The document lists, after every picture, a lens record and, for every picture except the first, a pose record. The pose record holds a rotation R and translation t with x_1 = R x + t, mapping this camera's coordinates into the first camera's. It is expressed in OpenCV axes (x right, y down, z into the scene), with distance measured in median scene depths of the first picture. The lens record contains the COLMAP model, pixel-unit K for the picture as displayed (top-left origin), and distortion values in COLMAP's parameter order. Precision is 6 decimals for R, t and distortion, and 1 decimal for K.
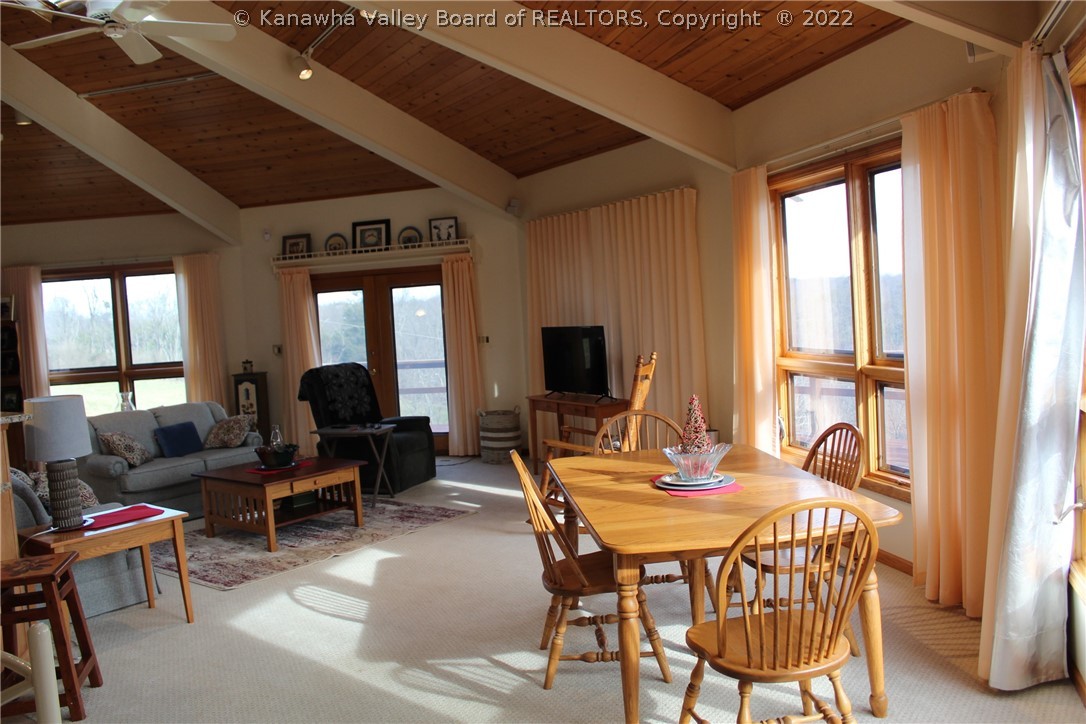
lens RADIAL K [[900.1, 0, 542.3], [0, 900.1, 363.6], [0, 0, 1]] dist [-0.158624, 0.130918]
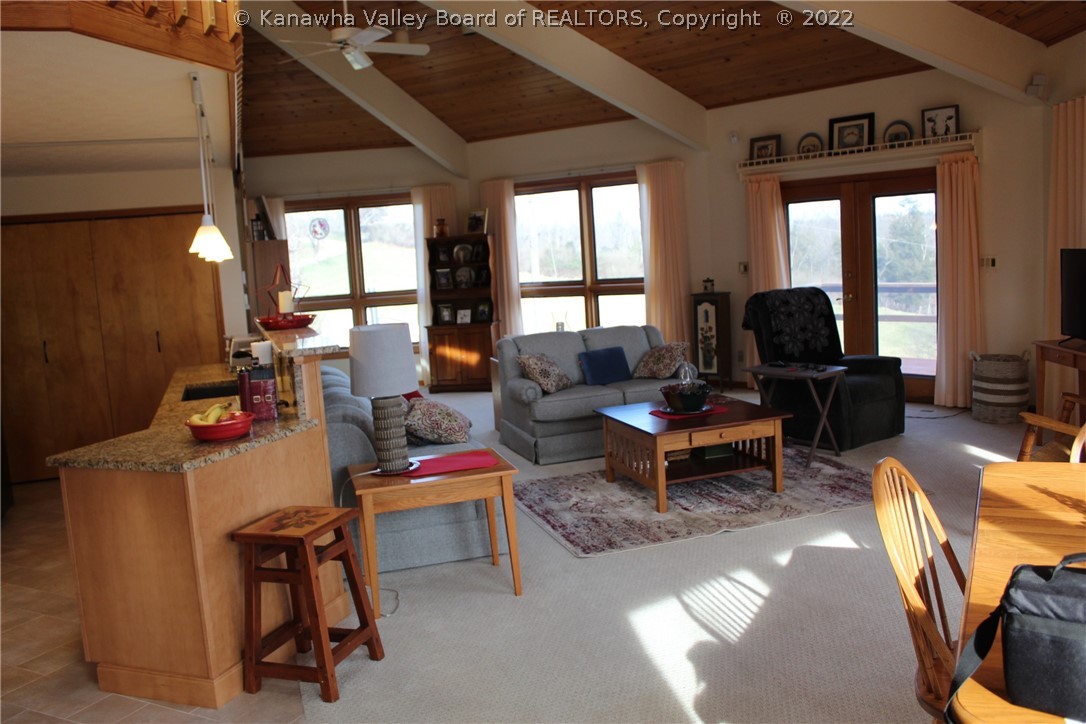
lens RADIAL K [[900.1, 0, 535.5], [0, 900.1, 360.4], [0, 0, 1]] dist [-0.158624, 0.130918]
pose [[0.824551, 0.076128, -0.560643, 0.041483], [-0.022073, 0.994480, 0.102574, -0.011081], [0.565357, -0.072202, 0.821680, 0.152466]]
